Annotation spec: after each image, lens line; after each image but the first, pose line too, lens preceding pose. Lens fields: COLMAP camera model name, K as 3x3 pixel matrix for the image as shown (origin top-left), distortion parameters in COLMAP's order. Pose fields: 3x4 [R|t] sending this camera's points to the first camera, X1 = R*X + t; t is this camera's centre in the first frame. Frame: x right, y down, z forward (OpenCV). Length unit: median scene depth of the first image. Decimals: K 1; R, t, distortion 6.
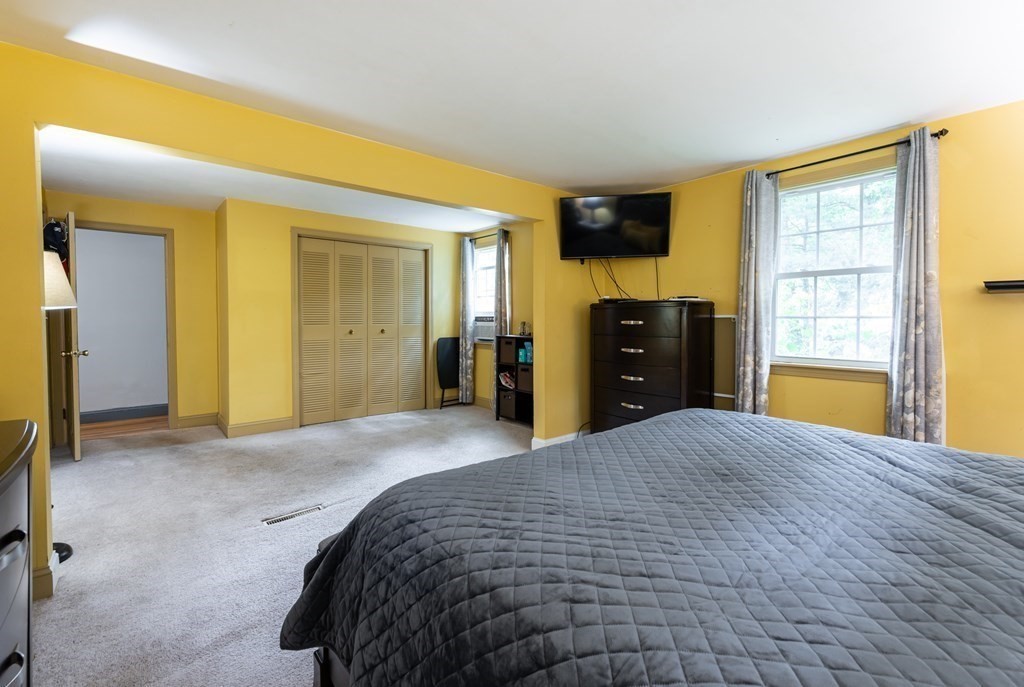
lens RADIAL K [[446.4, 0, 517.1], [0, 446.4, 326.1], [0, 0, 1]] dist [-0.004020, -0.001625]
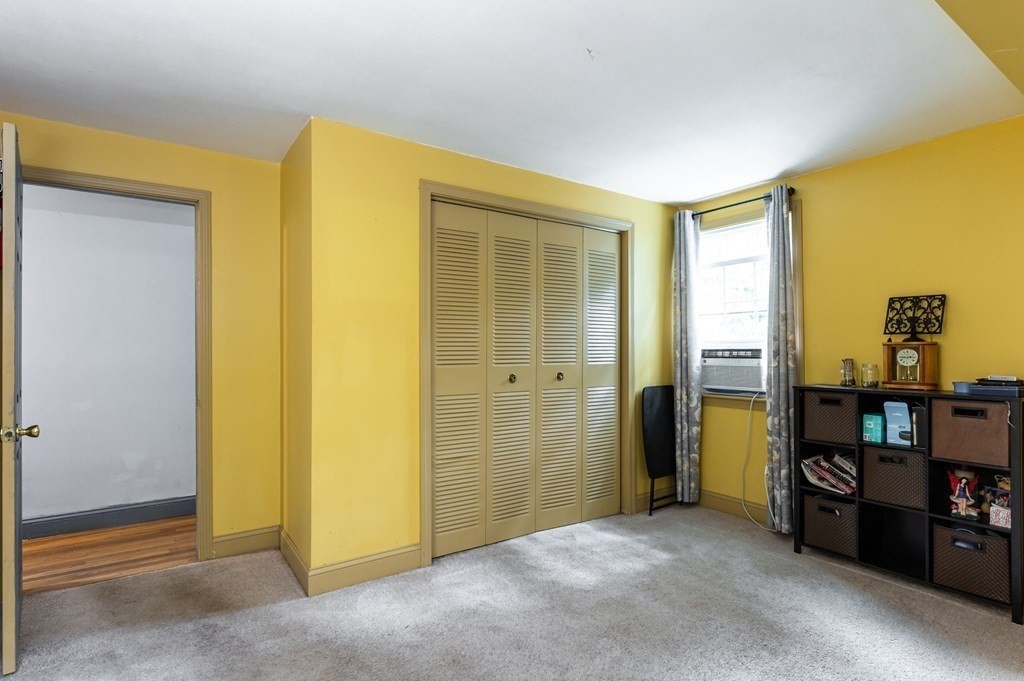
lens RADIAL K [[504.3, 0, 510.1], [0, 504.3, 344.0], [0, 0, 1]] dist [-0.008882, 0.001474]
pose [[0.994867, -0.003819, -0.101117, -0.301733], [0.000797, 0.999552, -0.029905, -0.009811], [0.101186, 0.029671, 0.994425, 0.374973]]
